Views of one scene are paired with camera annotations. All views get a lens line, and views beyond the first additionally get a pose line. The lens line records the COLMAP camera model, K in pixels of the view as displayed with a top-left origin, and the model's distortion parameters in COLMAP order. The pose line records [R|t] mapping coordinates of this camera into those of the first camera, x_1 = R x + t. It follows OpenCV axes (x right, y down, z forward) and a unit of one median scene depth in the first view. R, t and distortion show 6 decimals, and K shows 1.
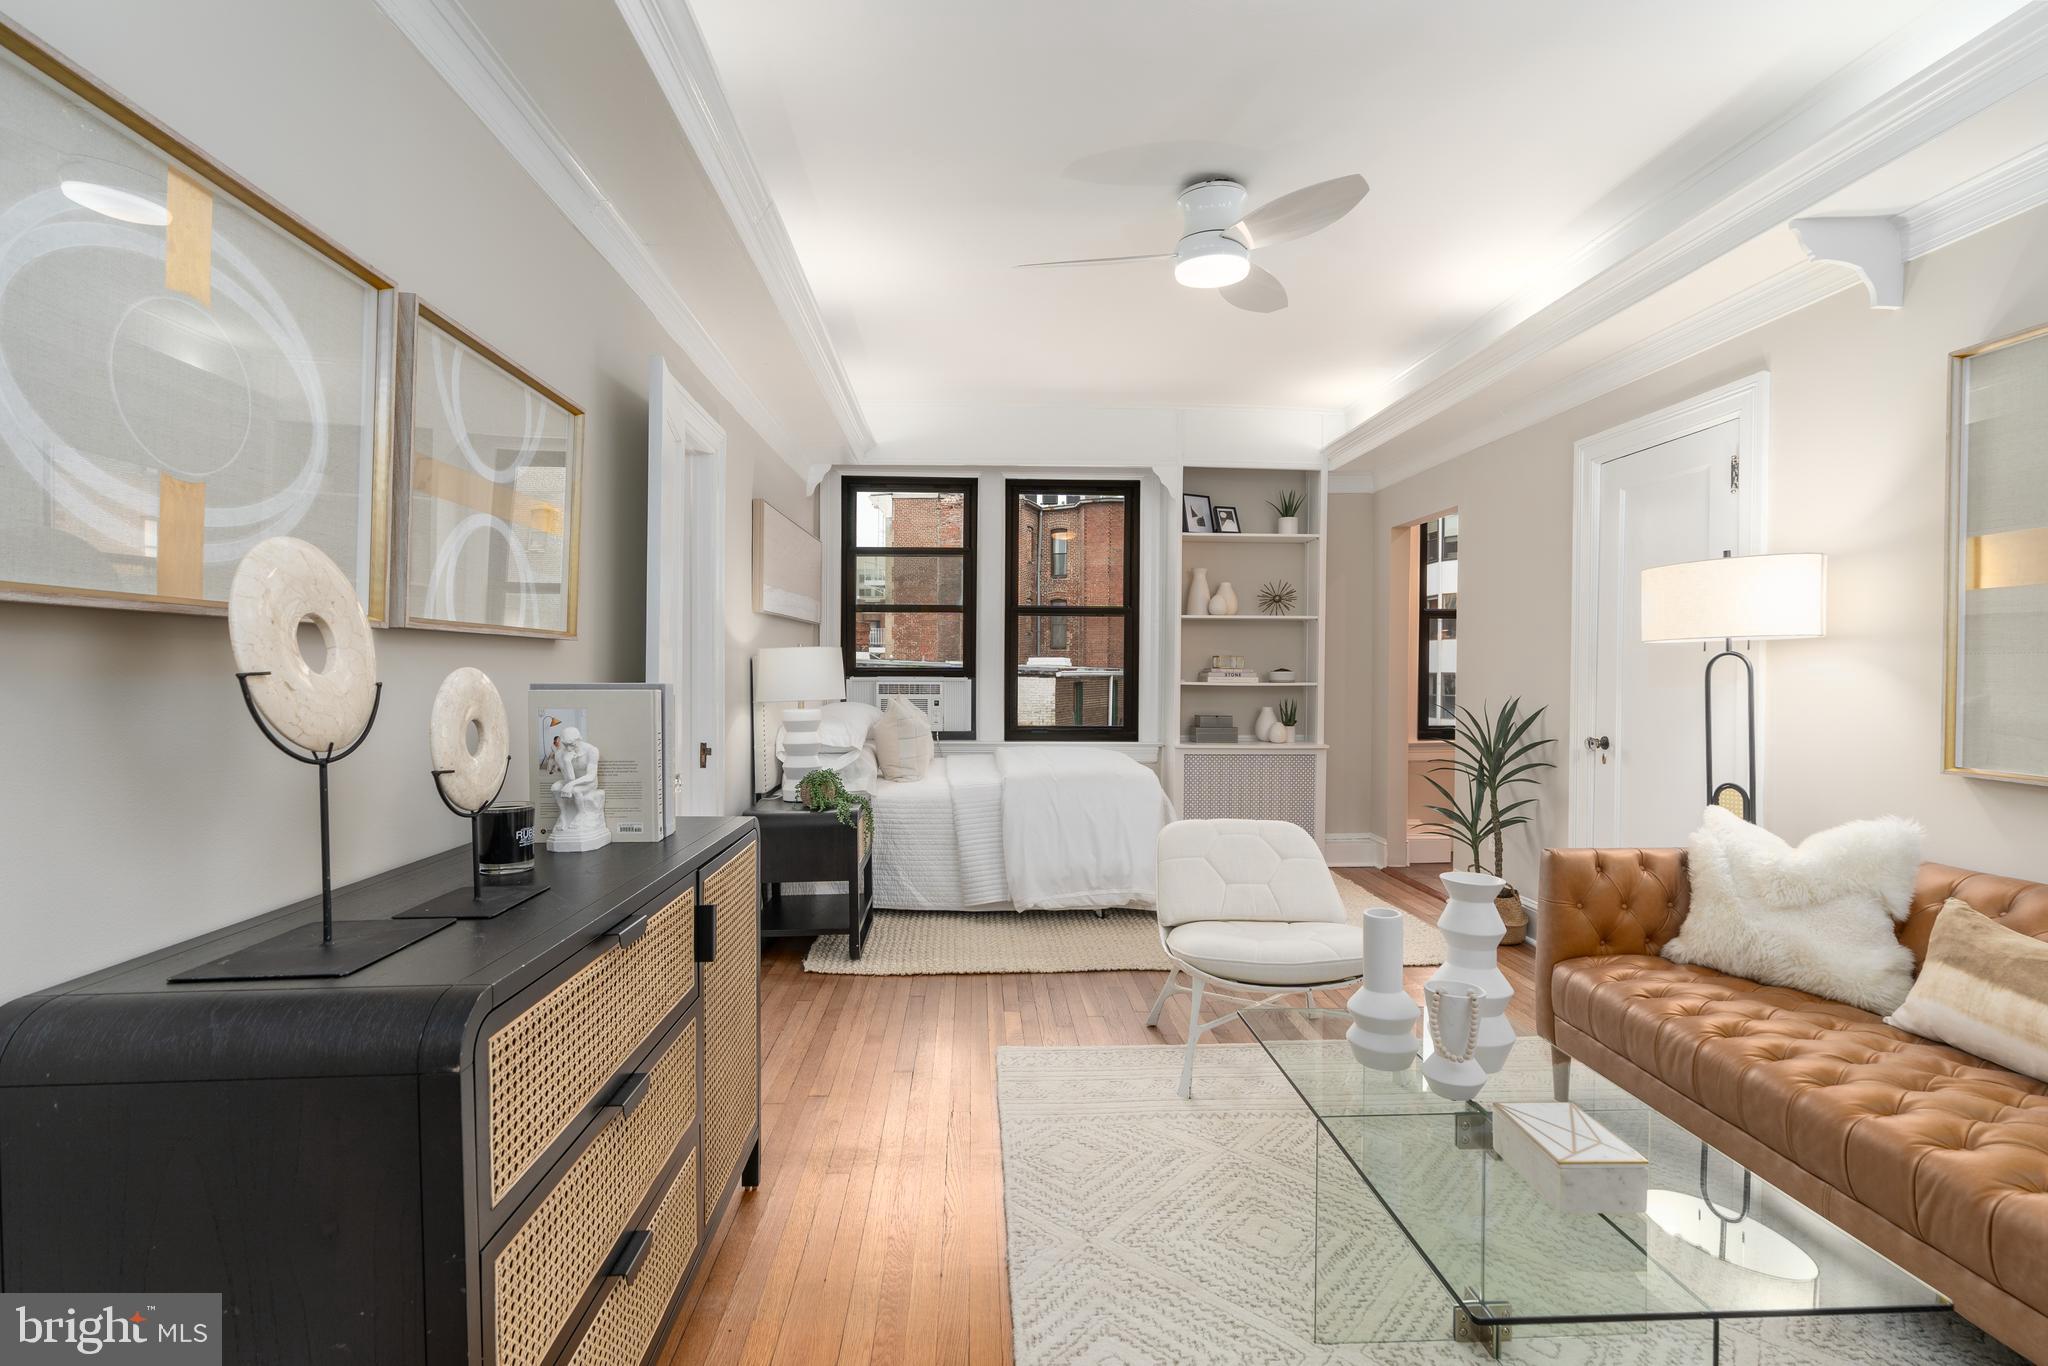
lens RADIAL K [[977.9, 0, 1024.0], [0, 977.9, 683.0], [0, 0, 1]] dist [-0.001407, 0.000717]
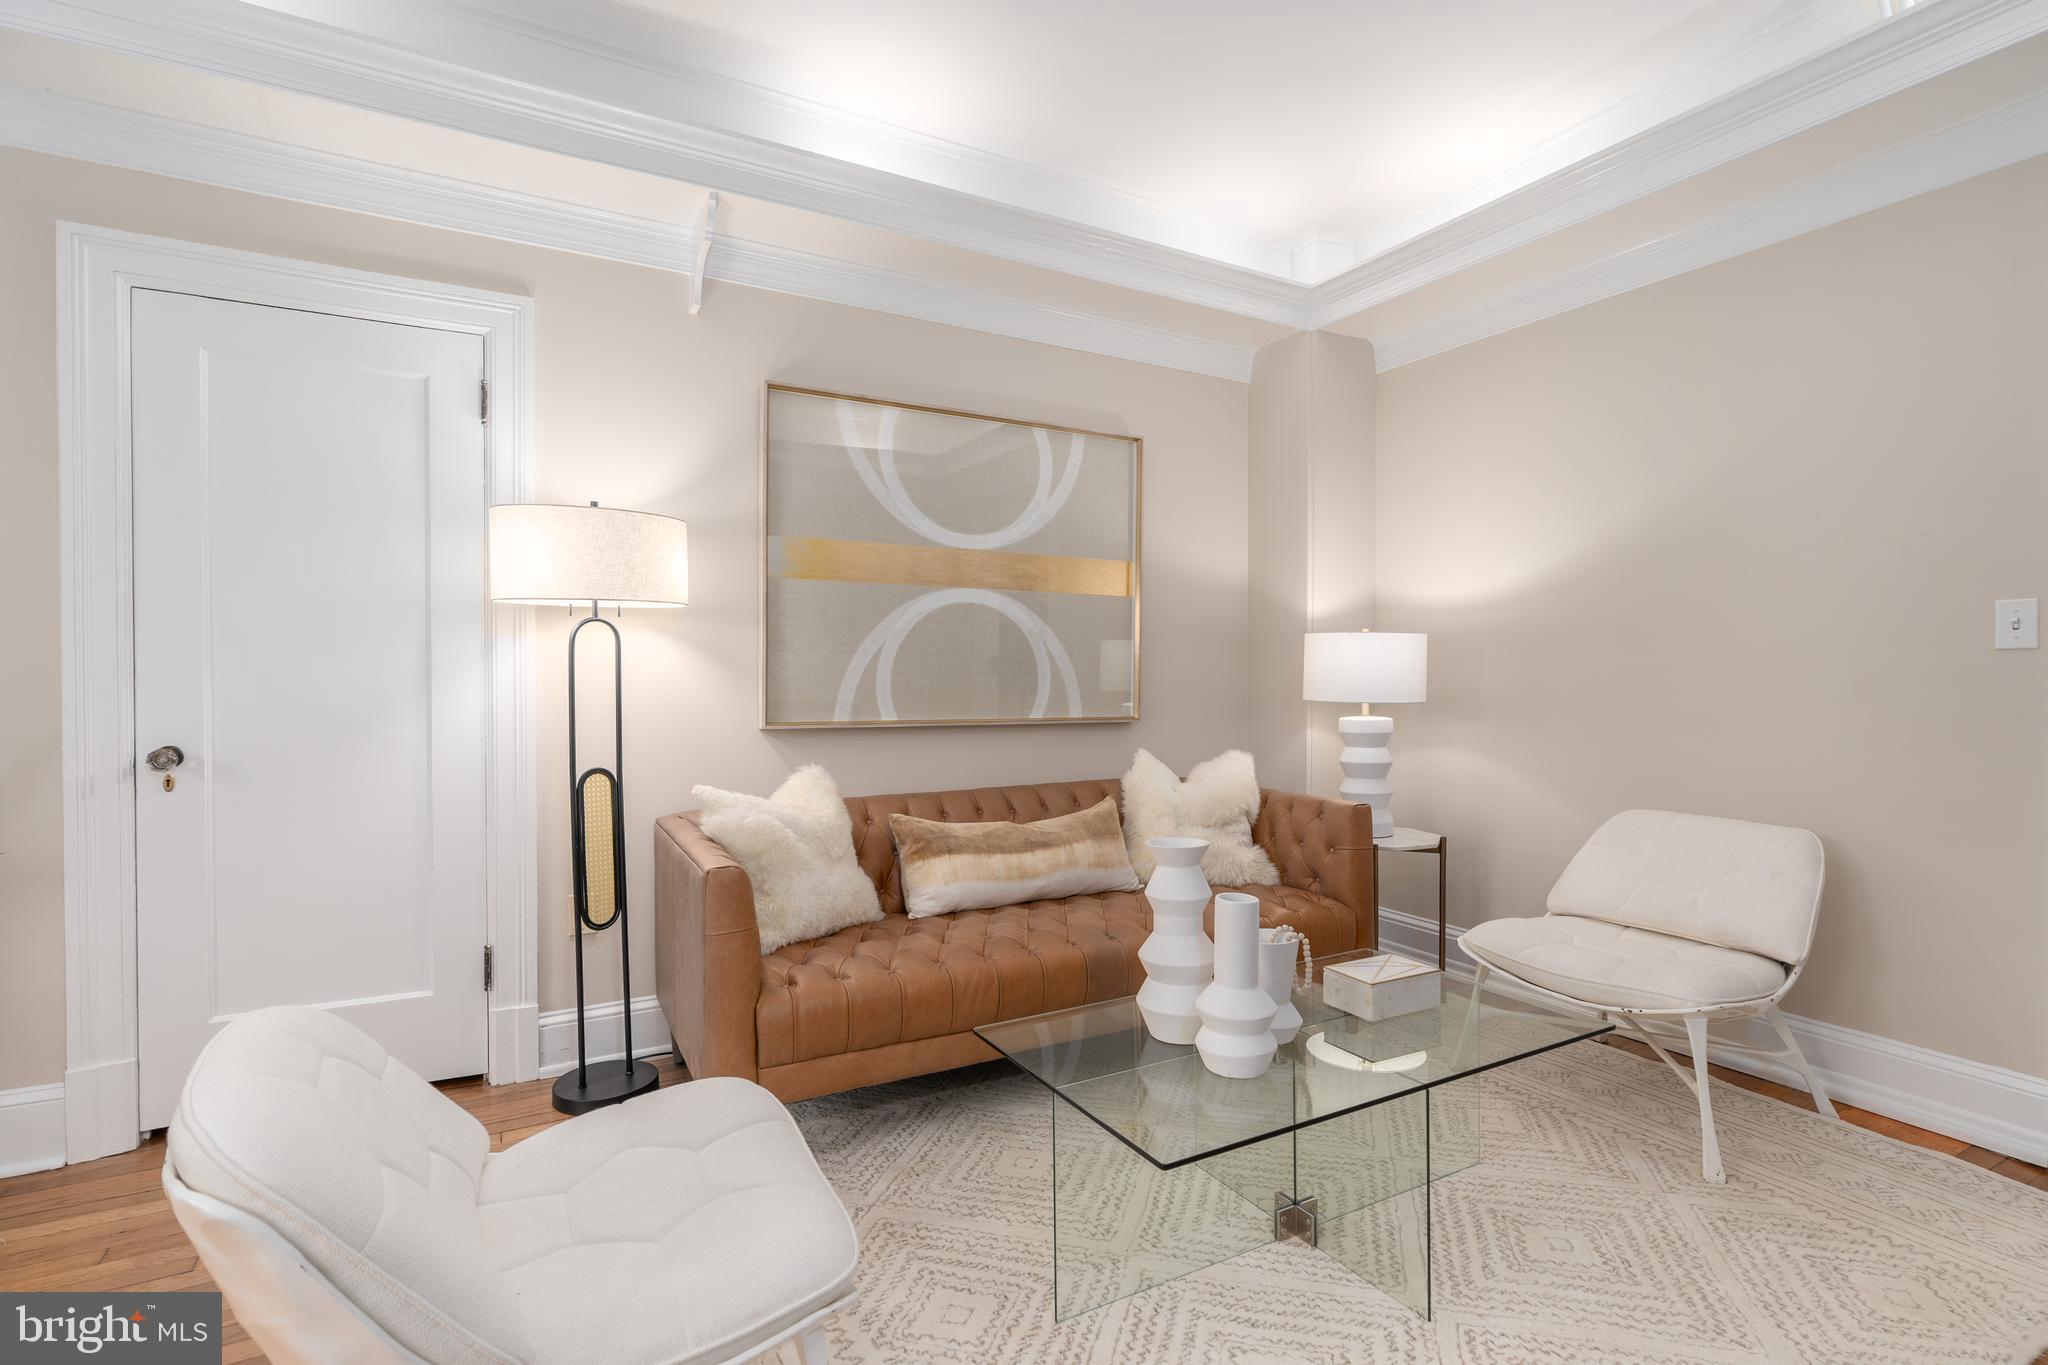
lens RADIAL K [[977.9, 0, 1024.0], [0, 977.9, 682.5], [0, 0, 1]] dist [-0.001407, 0.000717]
pose [[-0.438024, -0.001798, 0.898961, -0.216862], [0.019042, 0.999755, 0.011277, 0.021646], [-0.898761, 0.022058, -0.437883, 0.982124]]
